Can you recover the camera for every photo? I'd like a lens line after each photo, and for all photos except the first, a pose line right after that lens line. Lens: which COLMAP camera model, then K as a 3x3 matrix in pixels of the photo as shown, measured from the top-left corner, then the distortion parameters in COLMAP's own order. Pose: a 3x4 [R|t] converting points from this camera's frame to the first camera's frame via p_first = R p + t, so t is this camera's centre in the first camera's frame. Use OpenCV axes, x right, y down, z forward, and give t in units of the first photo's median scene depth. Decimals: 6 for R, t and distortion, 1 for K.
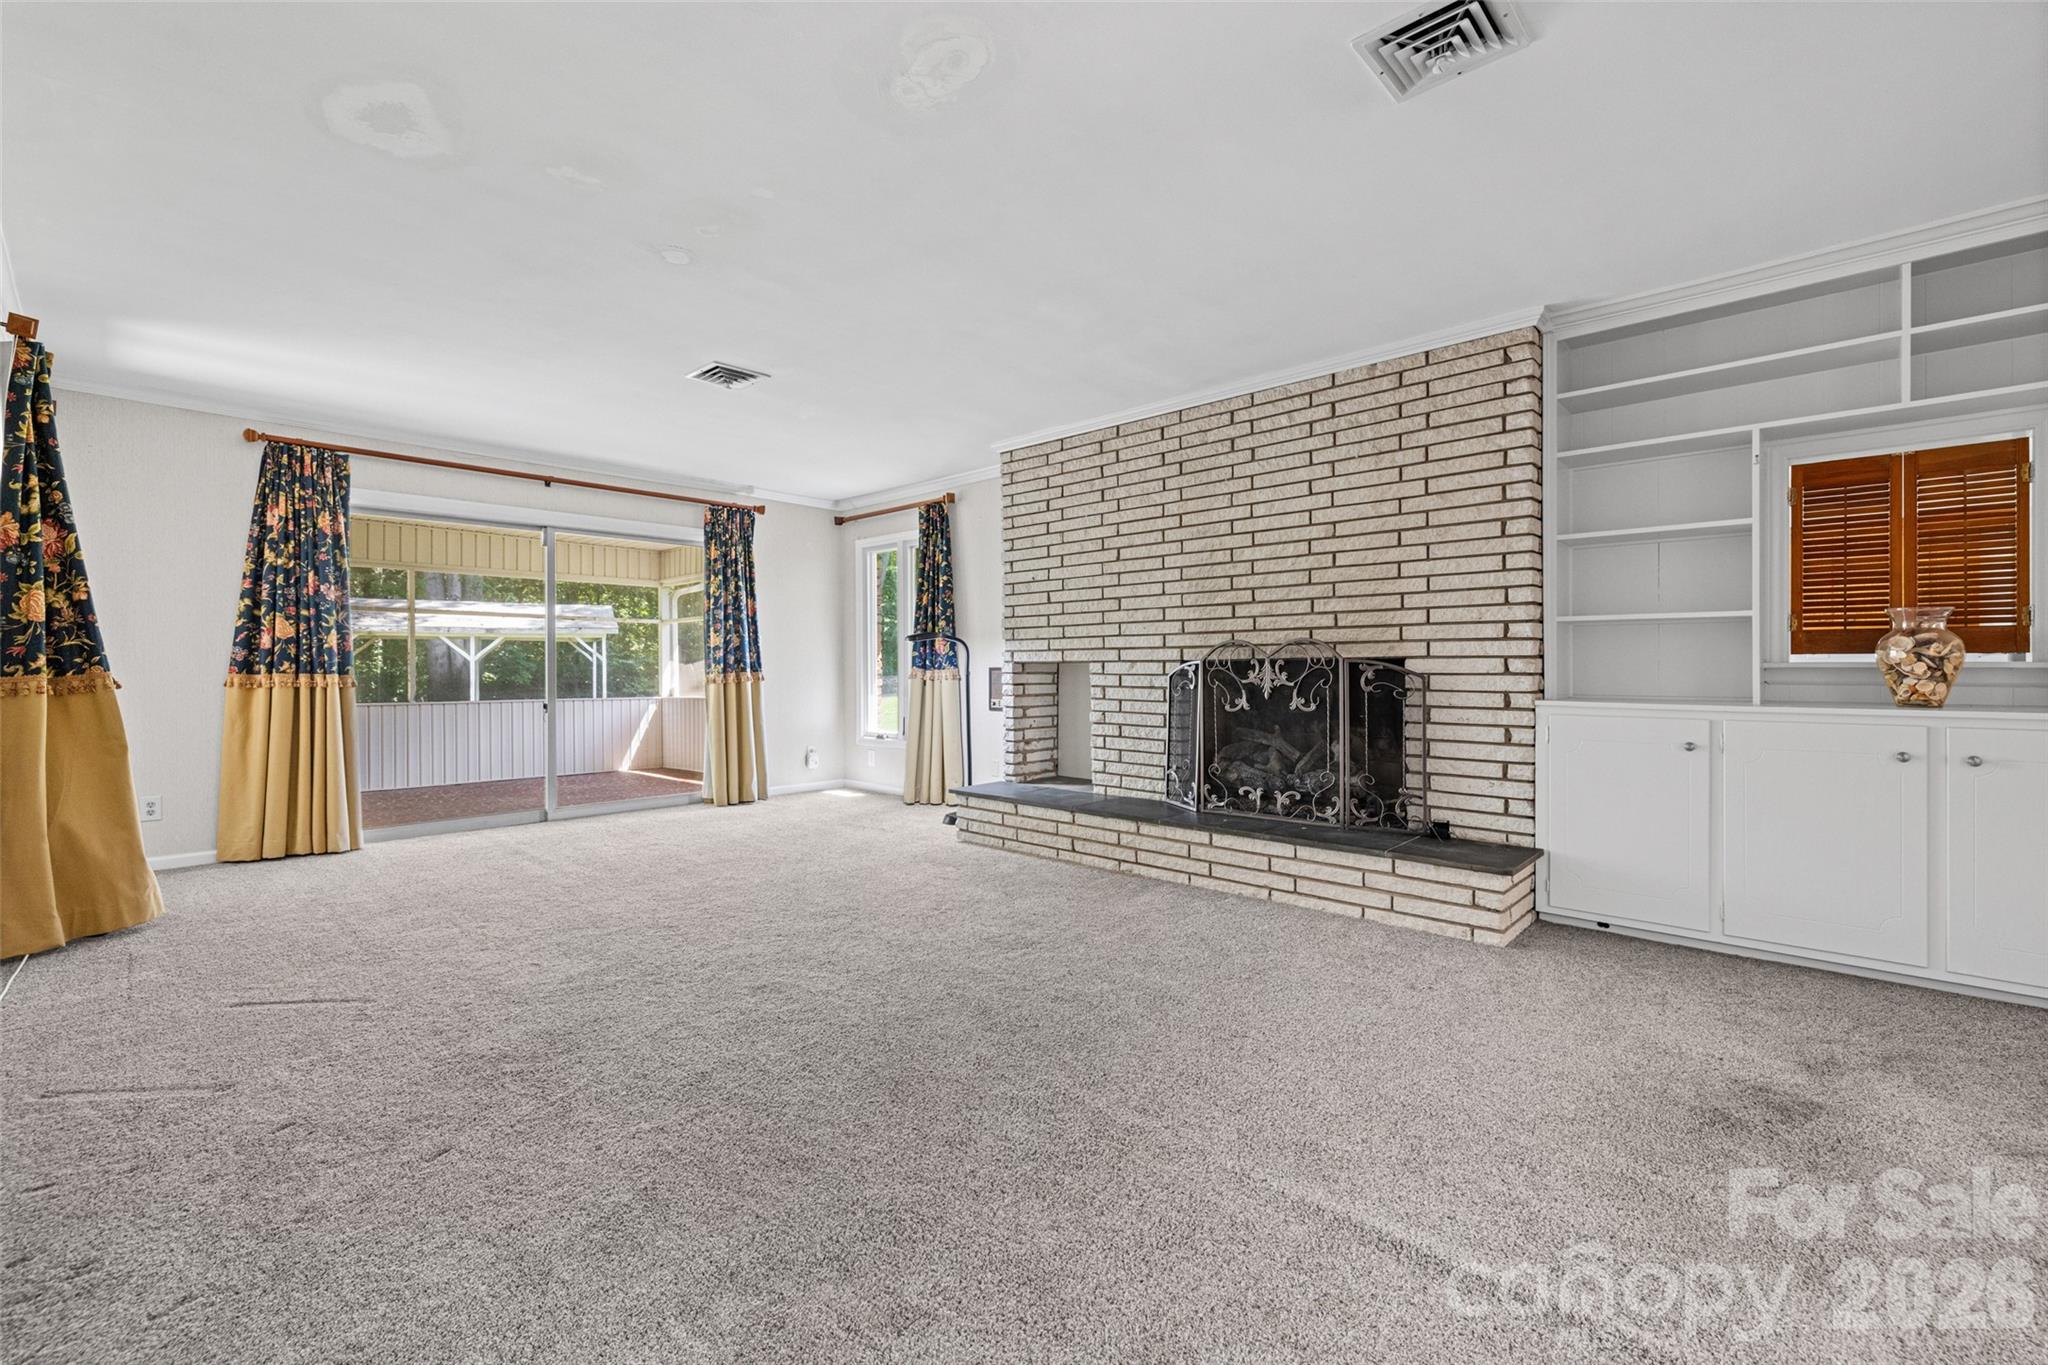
lens RADIAL K [[859.8, 0, 1025.2], [0, 859.8, 669.9], [0, 0, 1]] dist [-0.001023, 0.000661]
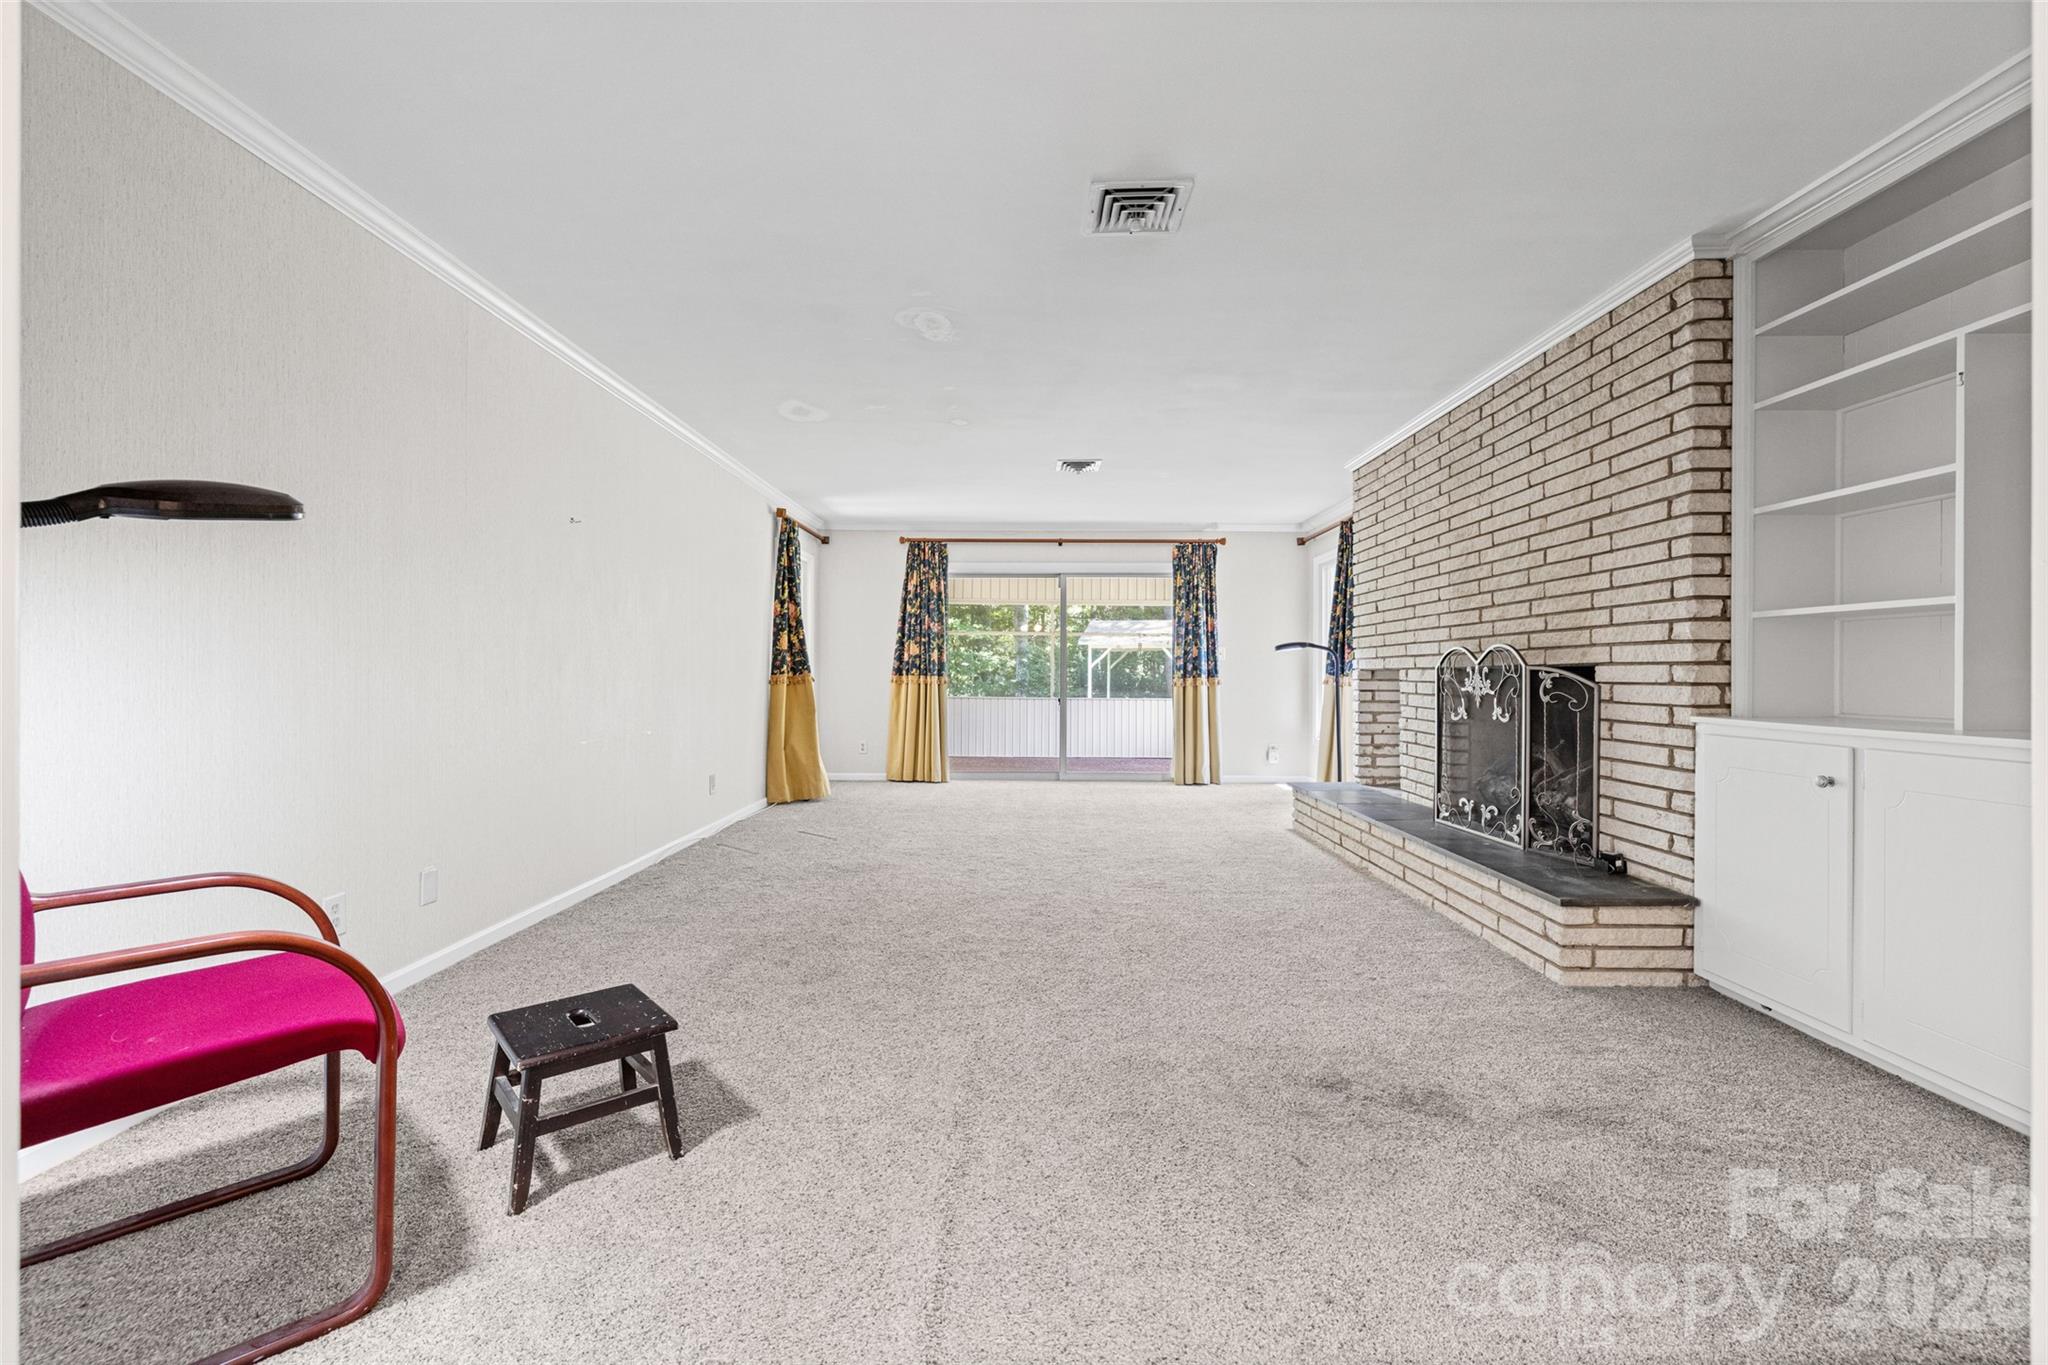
lens RADIAL K [[859.8, 0, 1024.2], [0, 859.8, 676.7], [0, 0, 1]] dist [-0.001023, 0.000661]
pose [[0.683498, 0.007452, -0.729915, 0.675082], [-0.008520, 0.999961, 0.002230, 0.001372], [0.729903, 0.004695, 0.683535, -0.023519]]
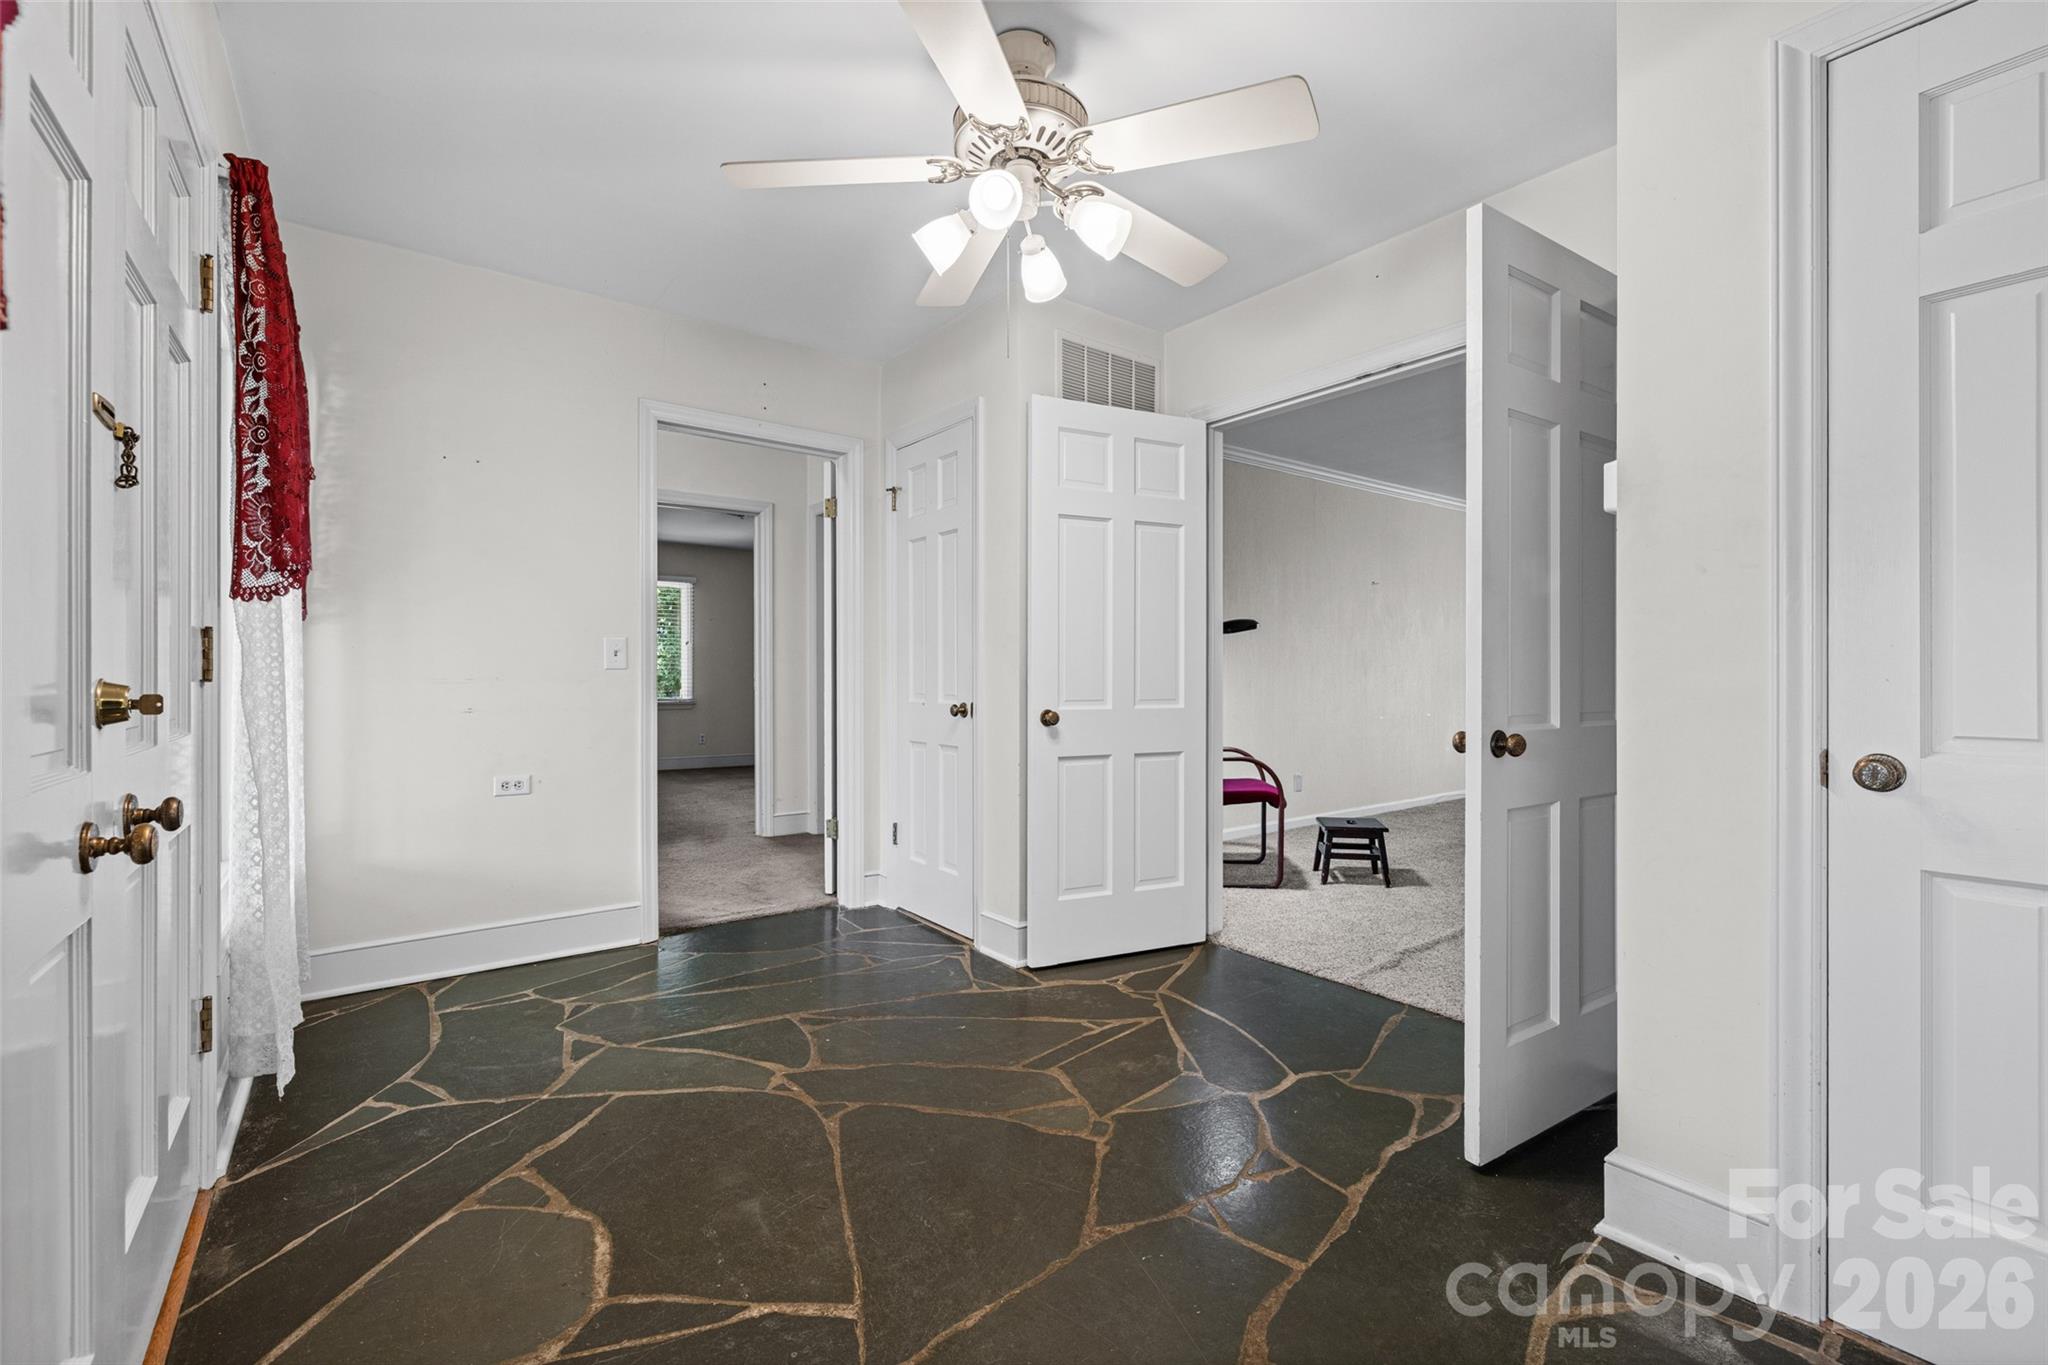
lens RADIAL K [[859.8, 0, 1030.1], [0, 859.8, 679.6], [0, 0, 1]] dist [-0.001023, 0.000661]
pose [[-0.166240, 0.003679, -0.986078, 3.246046], [-0.001155, 0.999992, 0.003925, 0.011213], [0.986085, 0.001792, -0.166234, -0.326973]]
